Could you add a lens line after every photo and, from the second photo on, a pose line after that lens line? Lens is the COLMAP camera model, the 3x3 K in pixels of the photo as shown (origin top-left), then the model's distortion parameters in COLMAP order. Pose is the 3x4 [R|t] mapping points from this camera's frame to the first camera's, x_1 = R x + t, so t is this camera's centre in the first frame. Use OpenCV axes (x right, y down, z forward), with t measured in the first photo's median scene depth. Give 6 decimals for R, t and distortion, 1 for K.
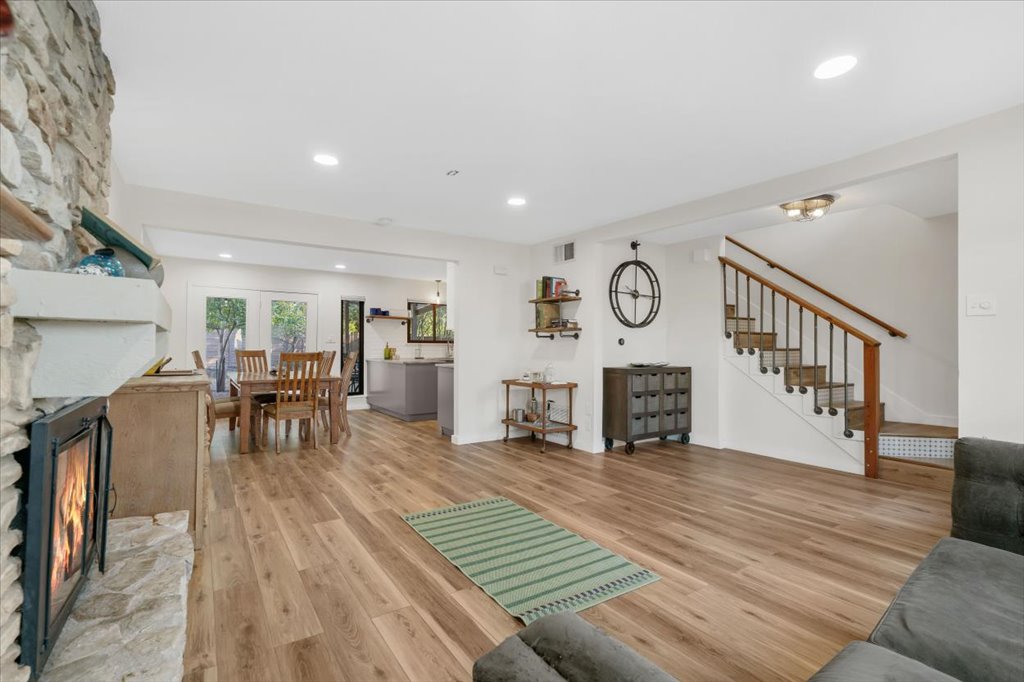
lens RADIAL K [[473.0, 0, 512.0], [0, 473.0, 341.0], [0, 0, 1]] dist [-0.002223, -0.000392]
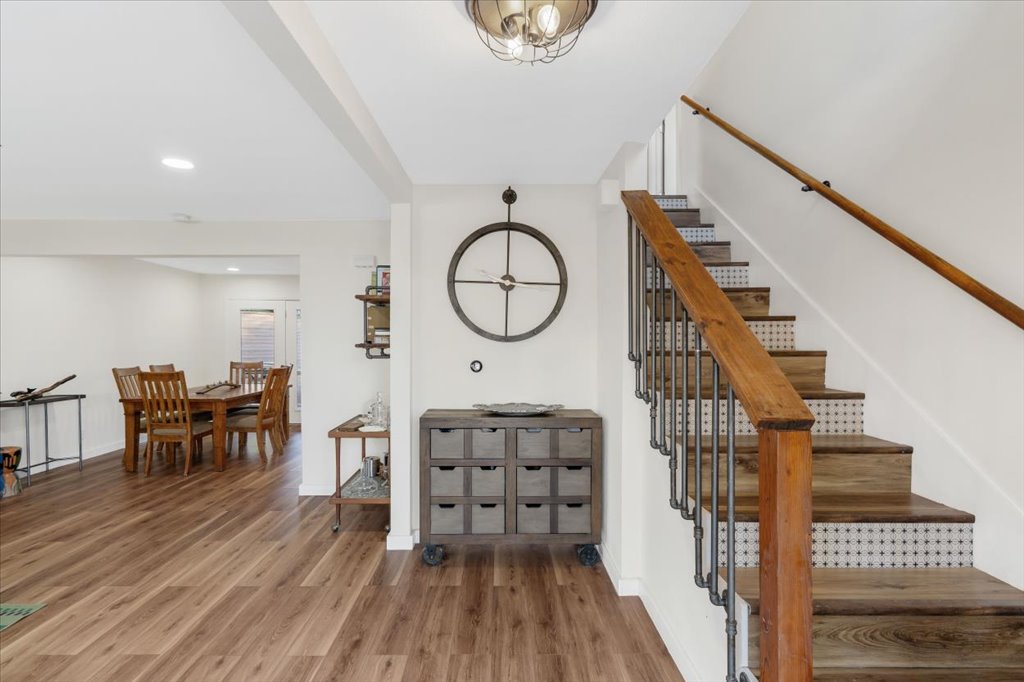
lens RADIAL K [[504.3, 0, 510.0], [0, 504.3, 356.4], [0, 0, 1]] dist [-0.001105, 0.000168]
pose [[0.839314, 0.013367, -0.543482, 0.891883], [0.004522, 0.999491, 0.031566, -0.044087], [0.543628, -0.028952, 0.838827, 0.742884]]
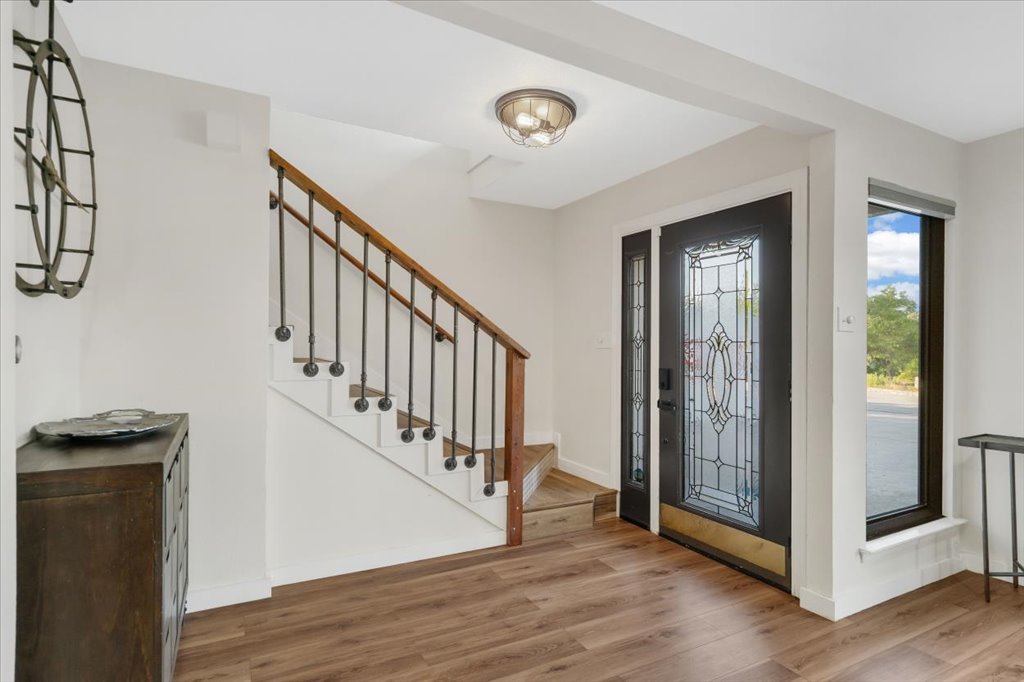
lens RADIAL K [[527.9, 0, 492.4], [0, 527.9, 345.2], [0, 0, 1]] dist [0.003303, 0.001298]
pose [[0.113570, -0.001879, 0.993528, -0.020630], [-0.019543, 0.999801, 0.004124, -0.010737], [-0.993338, -0.019885, 0.113511, 1.071981]]
